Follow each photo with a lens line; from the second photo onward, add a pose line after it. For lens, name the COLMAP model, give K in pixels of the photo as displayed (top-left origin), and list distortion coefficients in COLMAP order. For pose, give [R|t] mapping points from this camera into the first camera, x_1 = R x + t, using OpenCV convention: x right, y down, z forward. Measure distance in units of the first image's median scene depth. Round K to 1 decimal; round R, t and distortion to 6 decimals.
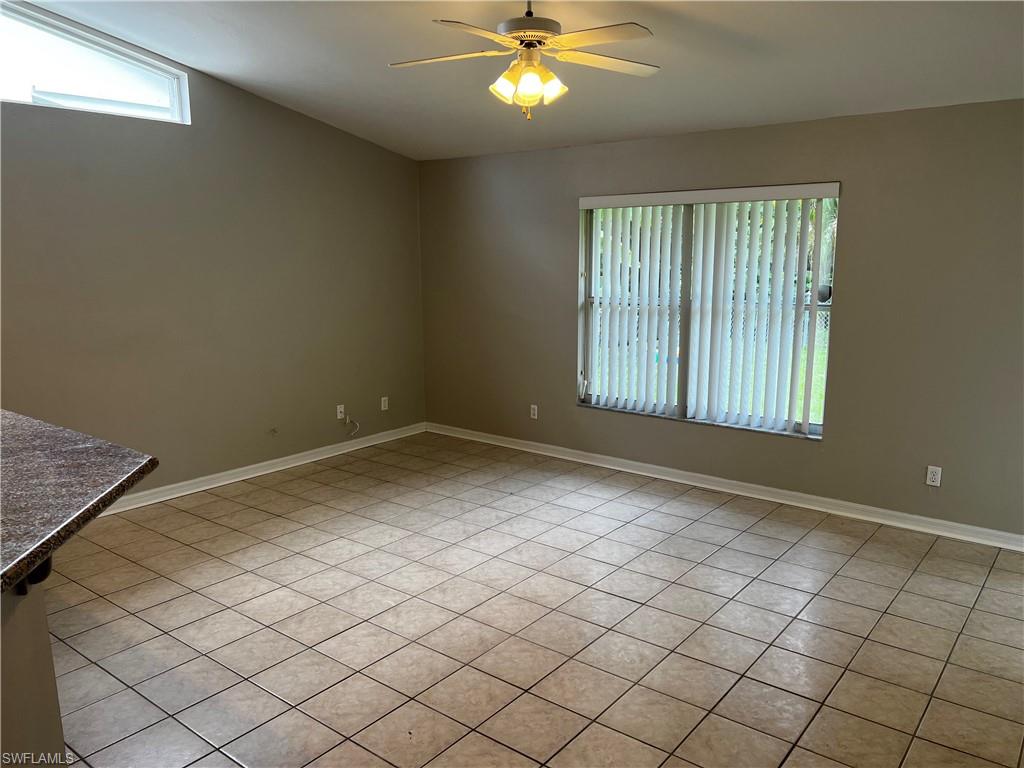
lens RADIAL K [[752.1, 0, 515.6], [0, 752.1, 383.2], [0, 0, 1]] dist [0.080980, -0.102380]
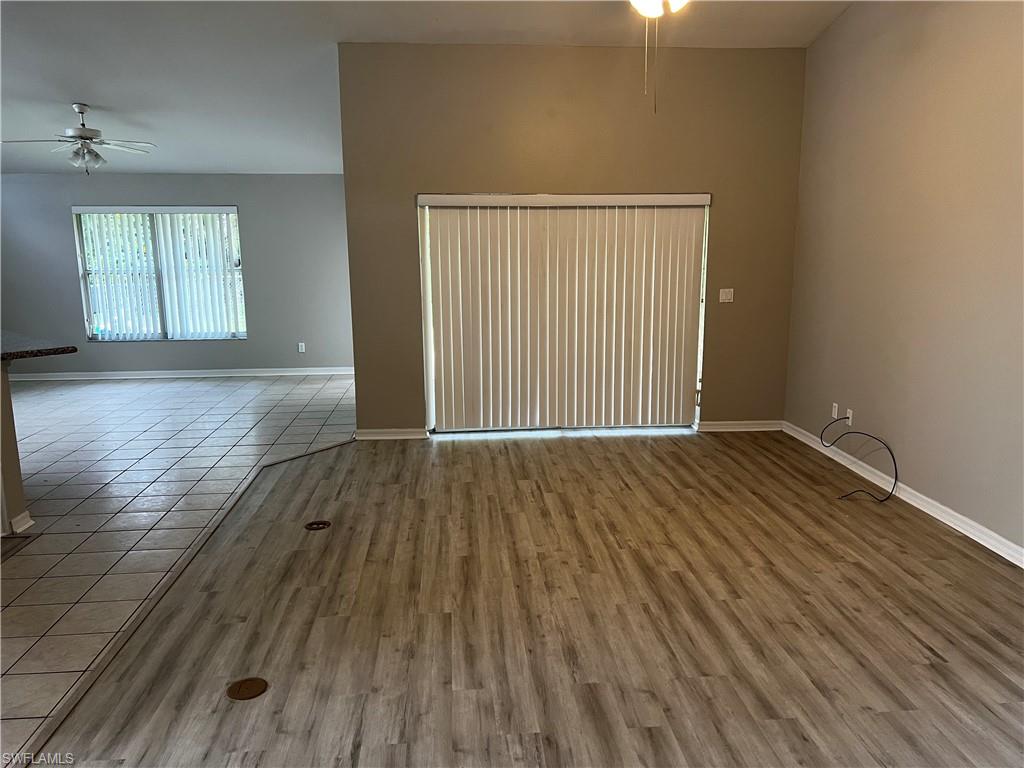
lens RADIAL K [[752.1, 0, 515.6], [0, 752.1, 383.2], [0, 0, 1]] dist [0.080980, -0.102380]
pose [[0.672445, -0.142107, 0.726377, -0.508729], [0.136408, 0.988379, 0.067085, 0.135989], [-0.727469, 0.053973, 0.684015, -0.740774]]
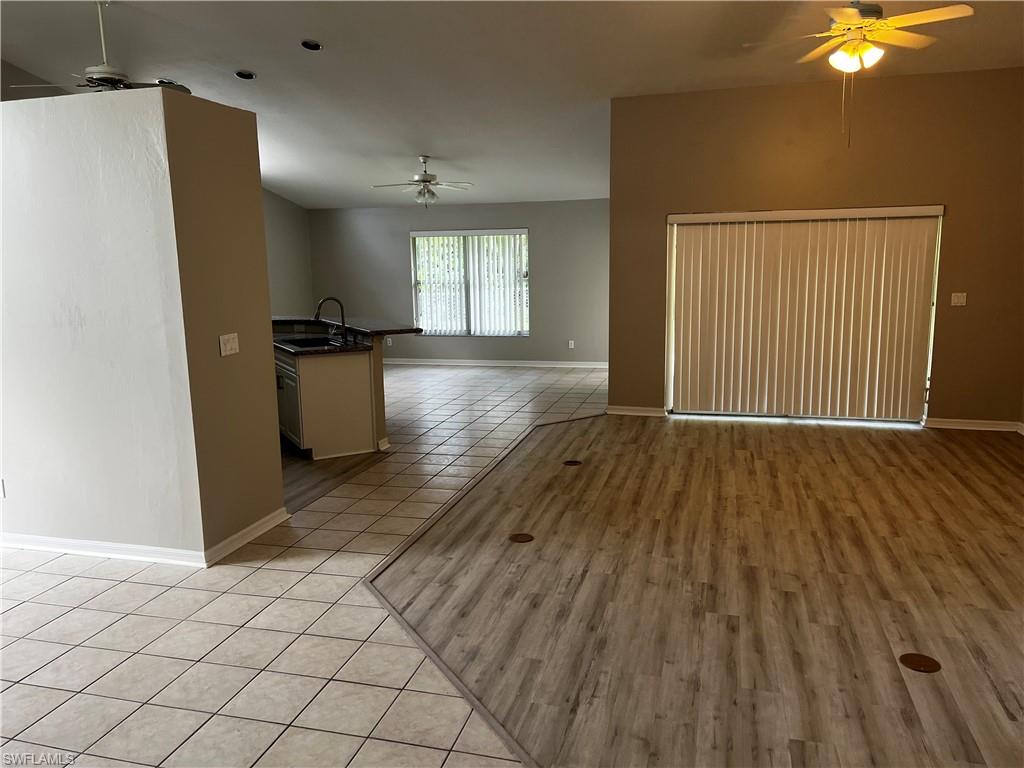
lens RADIAL K [[752.1, 0, 515.6], [0, 752.1, 383.2], [0, 0, 1]] dist [0.080980, -0.102380]
pose [[0.888206, -0.090585, 0.450428, -0.638792], [0.097955, 0.995166, 0.006977, 0.180924], [-0.448882, 0.037924, 0.892786, -0.967184]]
